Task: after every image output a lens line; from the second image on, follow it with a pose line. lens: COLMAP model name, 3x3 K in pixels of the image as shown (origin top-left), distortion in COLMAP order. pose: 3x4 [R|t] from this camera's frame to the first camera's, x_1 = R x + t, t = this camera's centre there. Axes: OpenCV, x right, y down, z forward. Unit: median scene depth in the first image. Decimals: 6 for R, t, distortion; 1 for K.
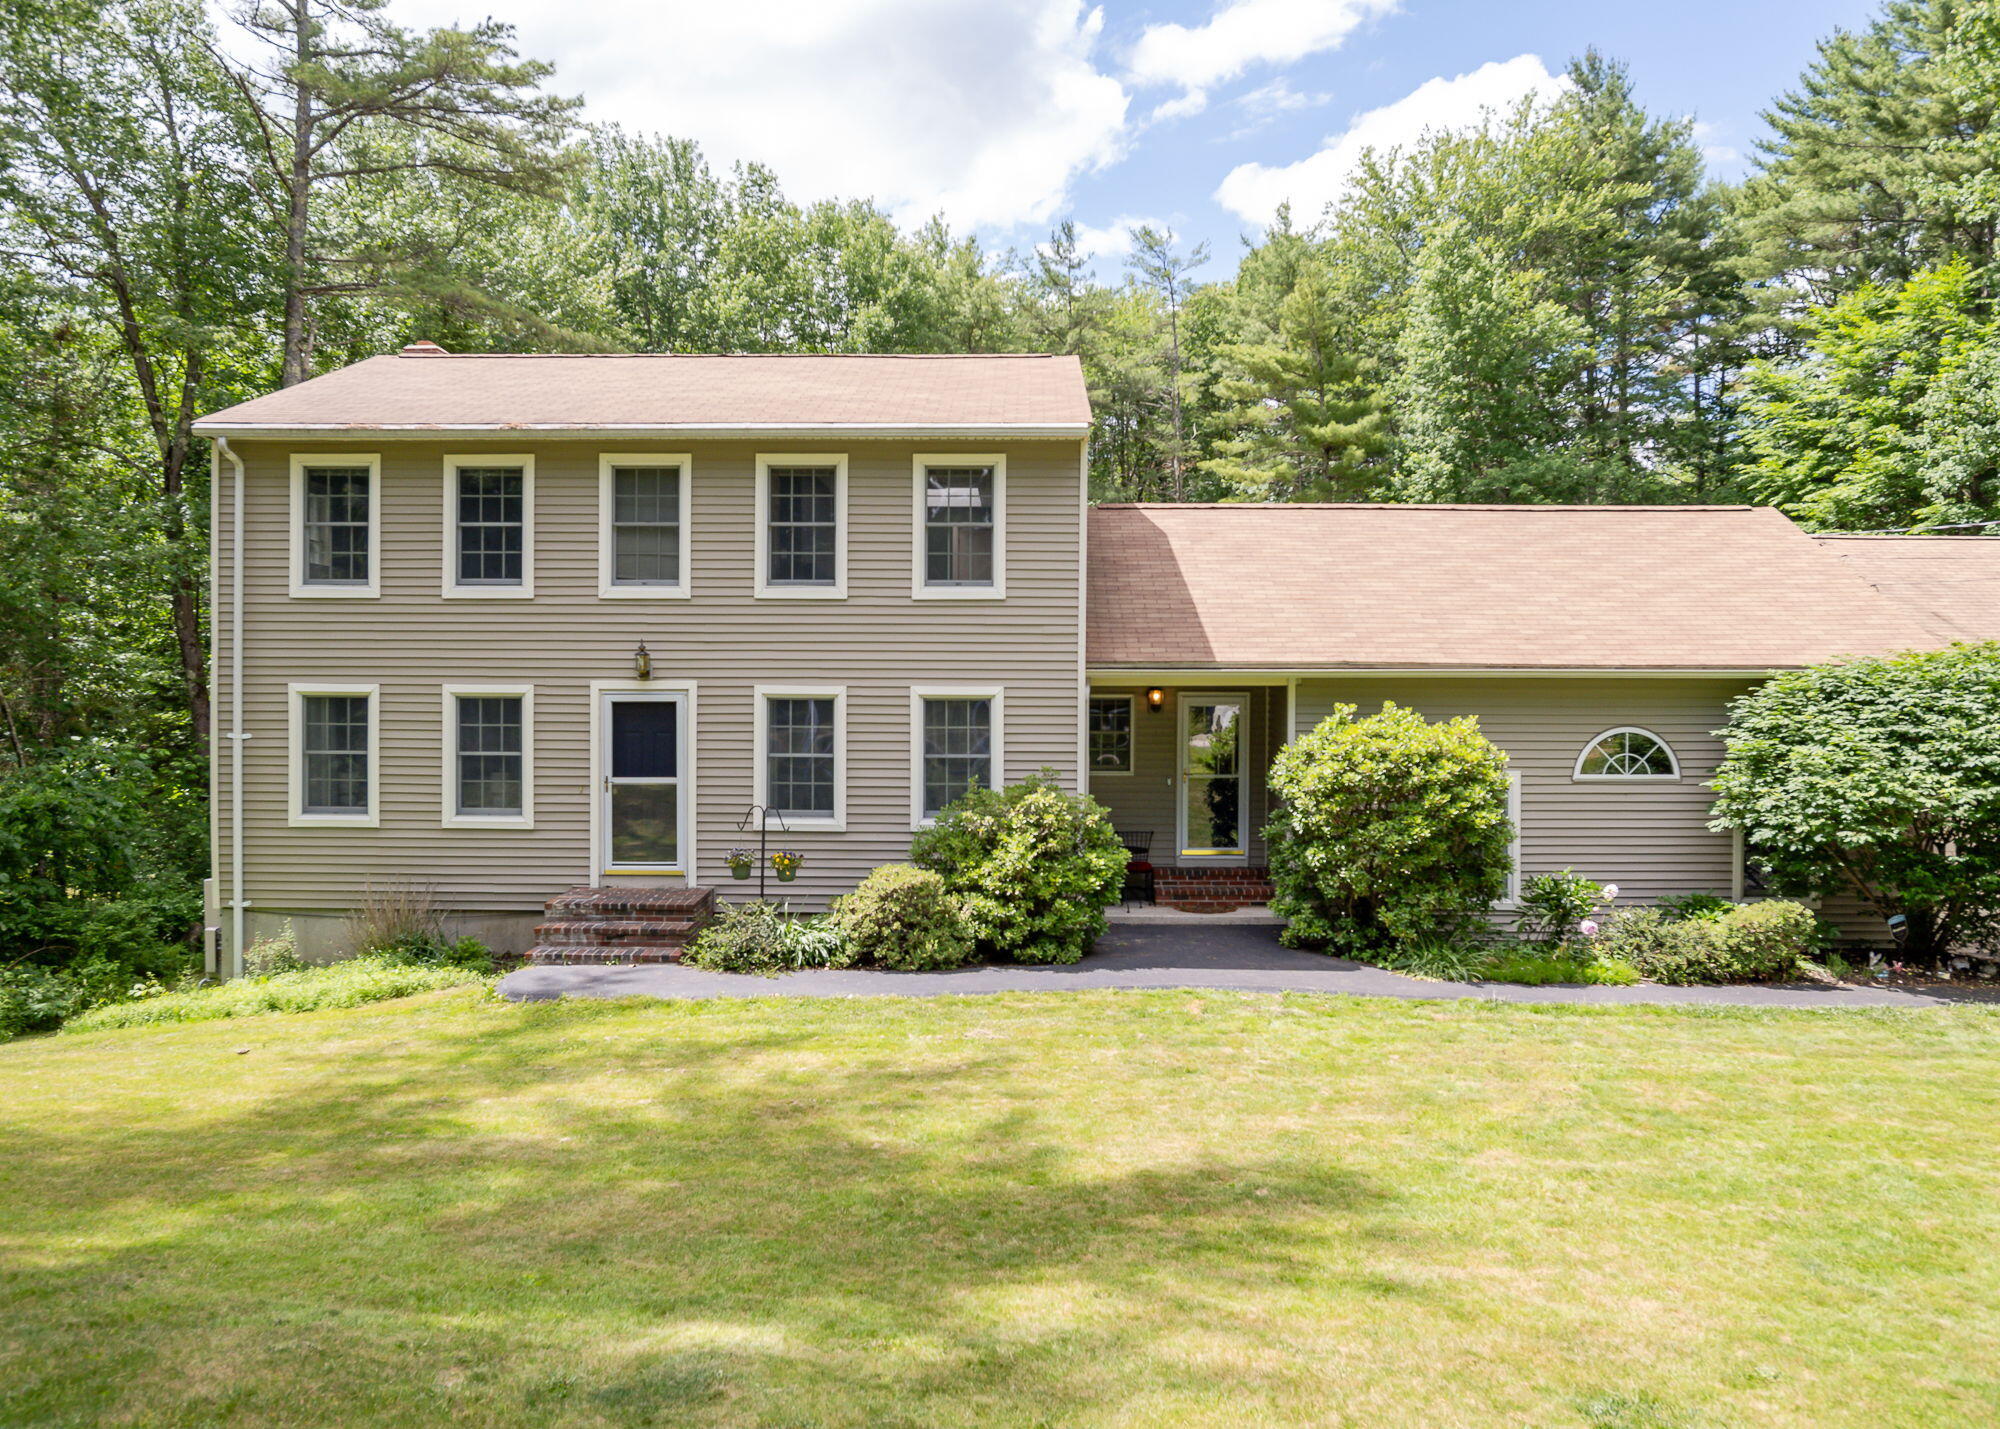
lens RADIAL K [[1378.4, 0, 1001.5], [0, 1378.4, 706.0], [0, 0, 1]] dist [-0.030654, 0.022390]
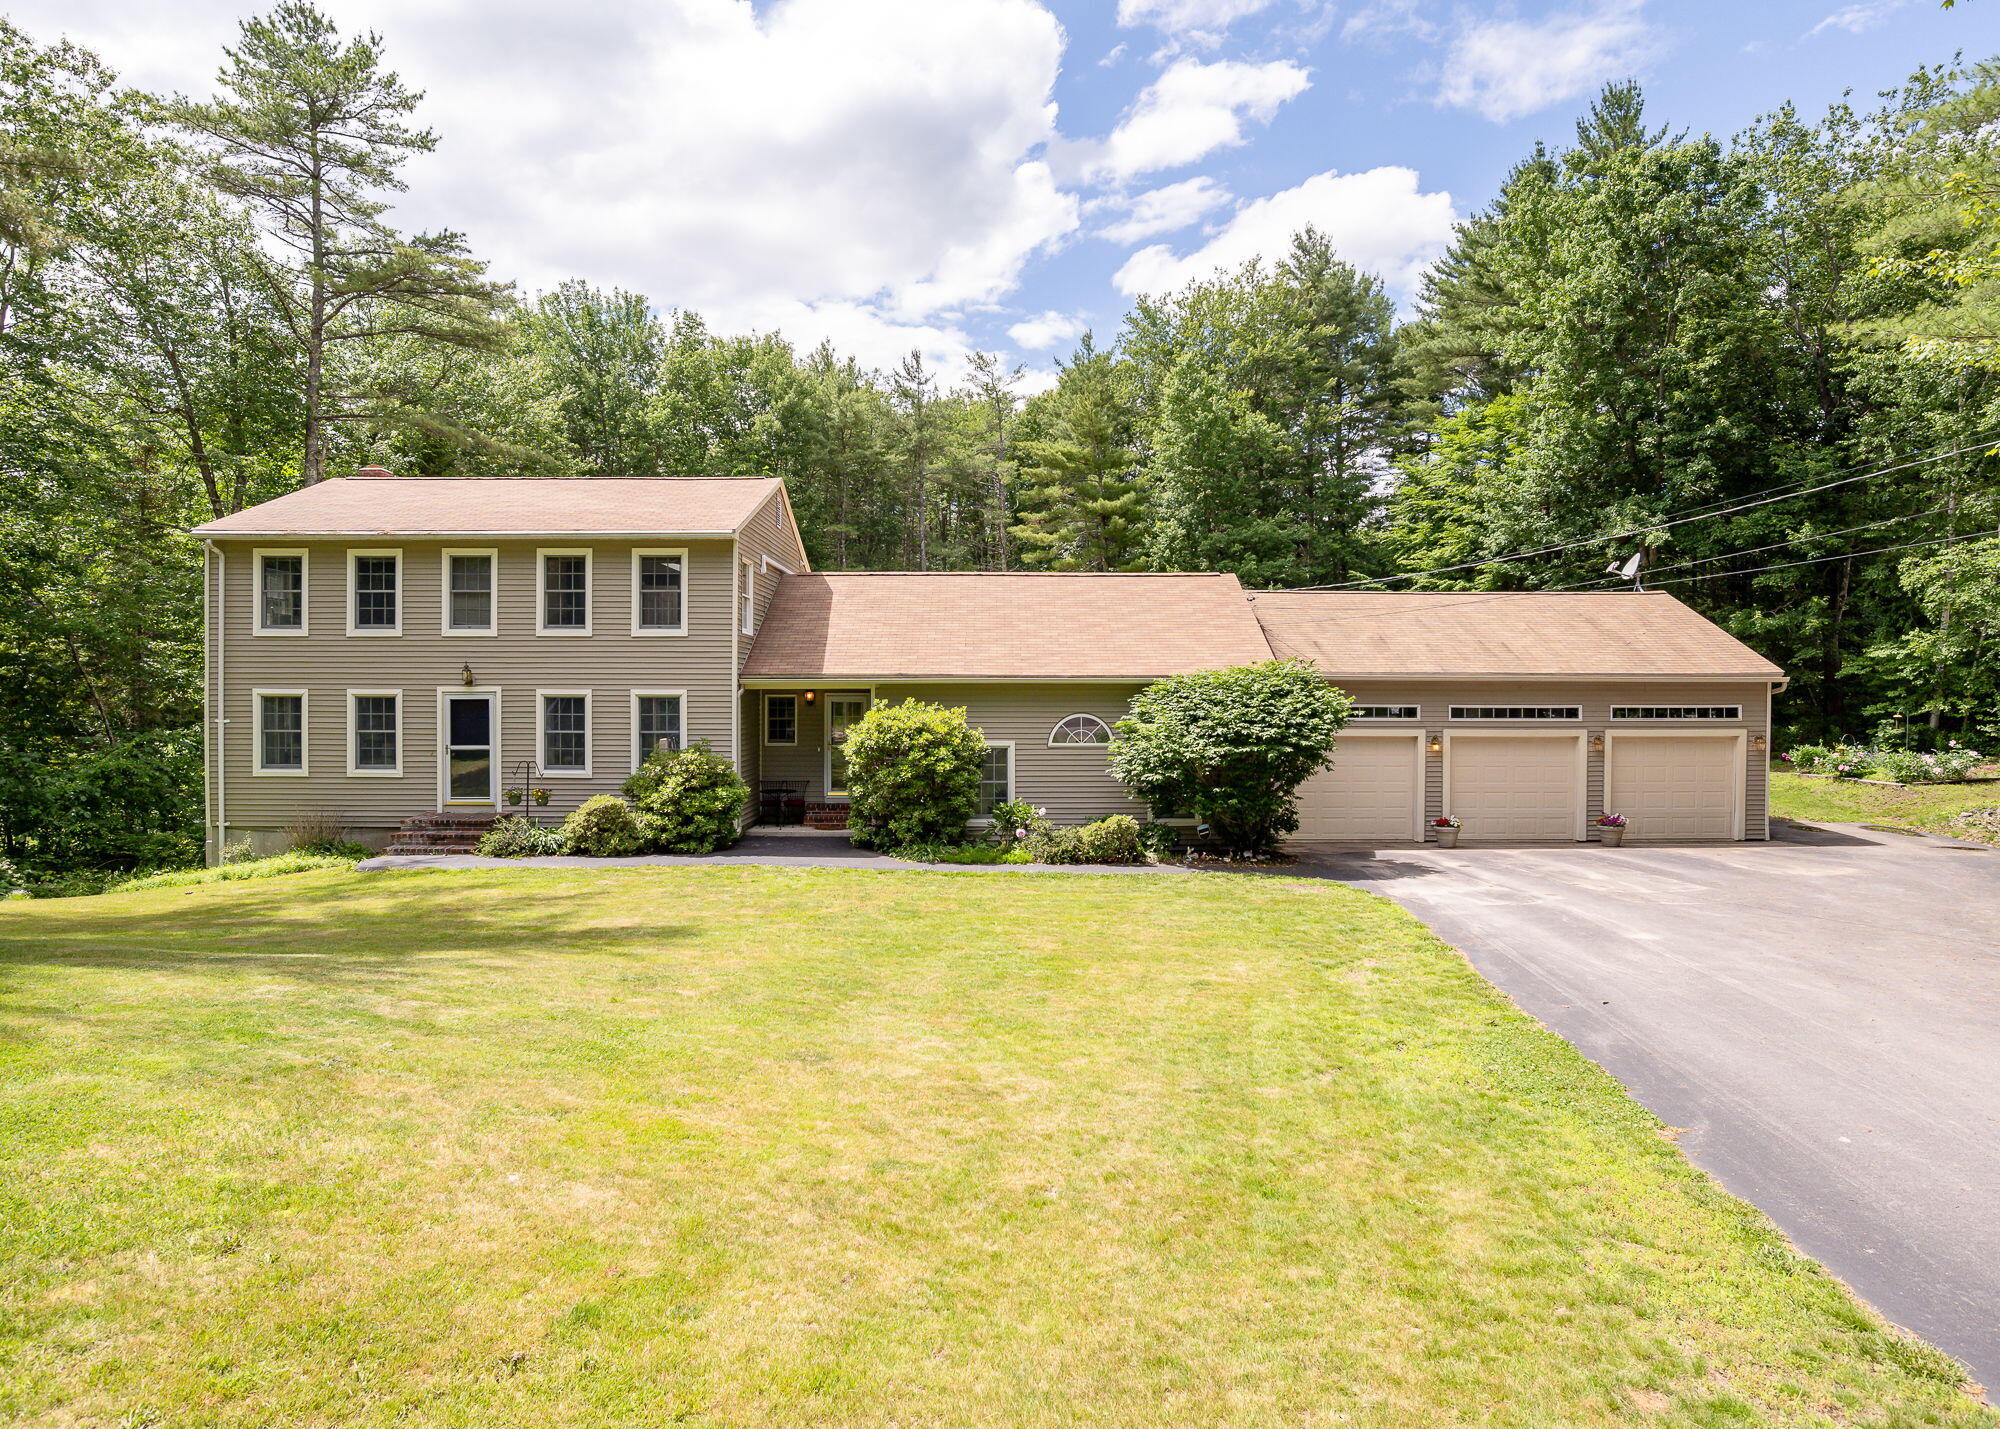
lens RADIAL K [[1119.4, 0, 1009.1], [0, 1119.4, 712.9], [0, 0, 1]] dist [-0.036049, 0.014501]
pose [[0.999730, -0.002639, 0.023096, 0.351149], [0.002552, 0.999990, 0.003772, 0.009455], [-0.023105, -0.003712, 0.999726, -0.337679]]
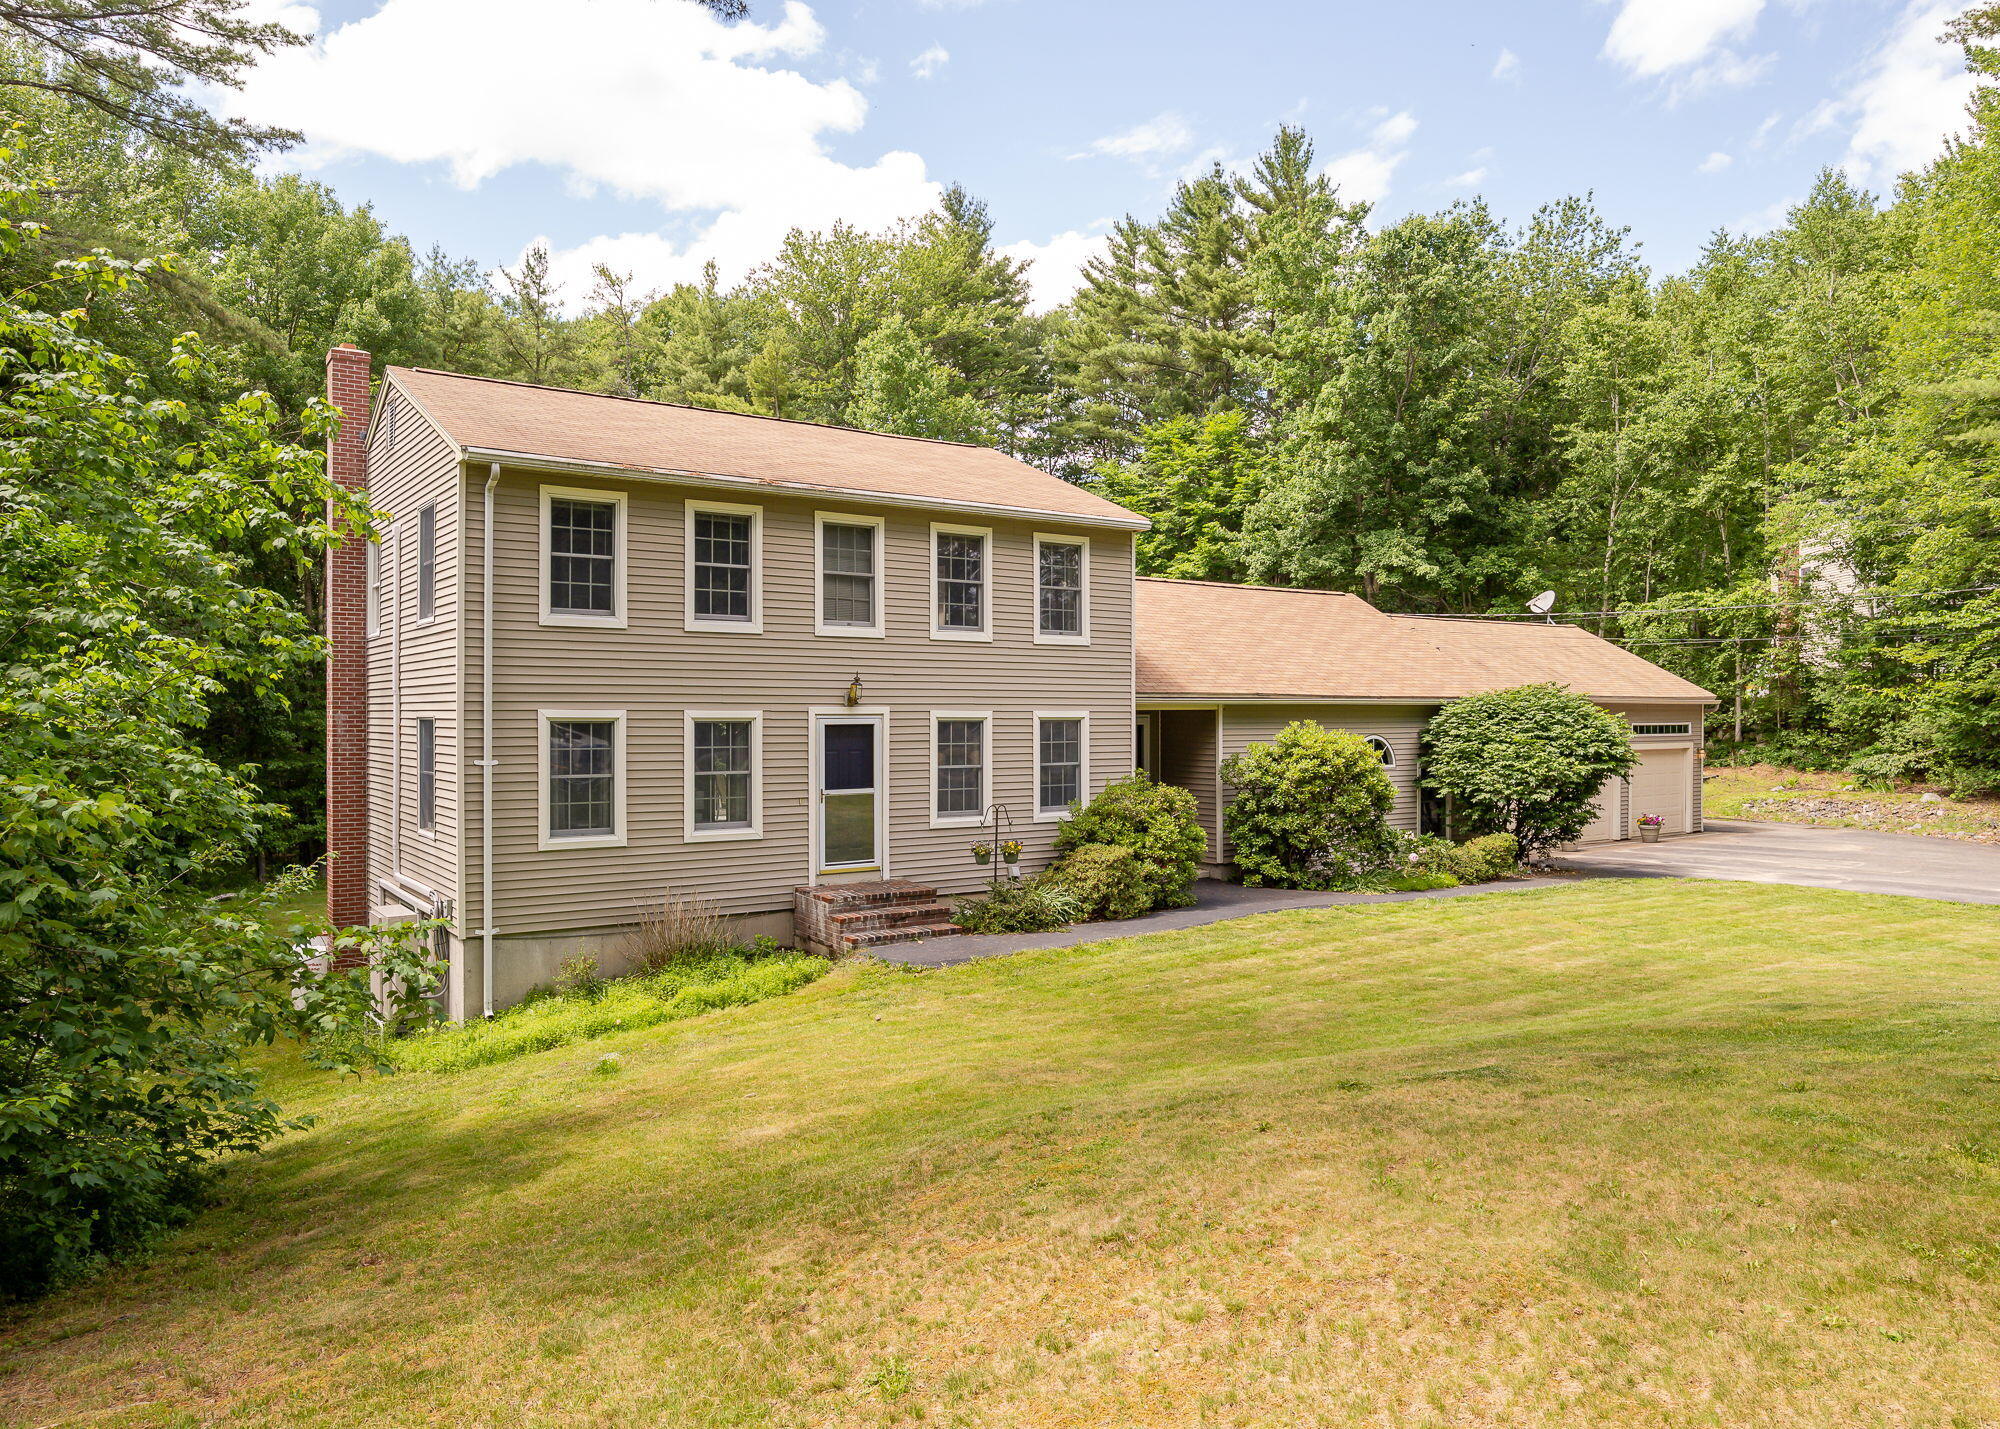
lens RADIAL K [[1374.5, 0, 1019.9], [0, 1374.5, 718.7], [0, 0, 1]] dist [-0.011877, 0.000528]
pose [[0.803041, -0.006163, 0.595892, -0.838072], [0.010416, 0.999939, -0.003695, -0.002207], [-0.595833, 0.009174, 0.803056, -0.028779]]
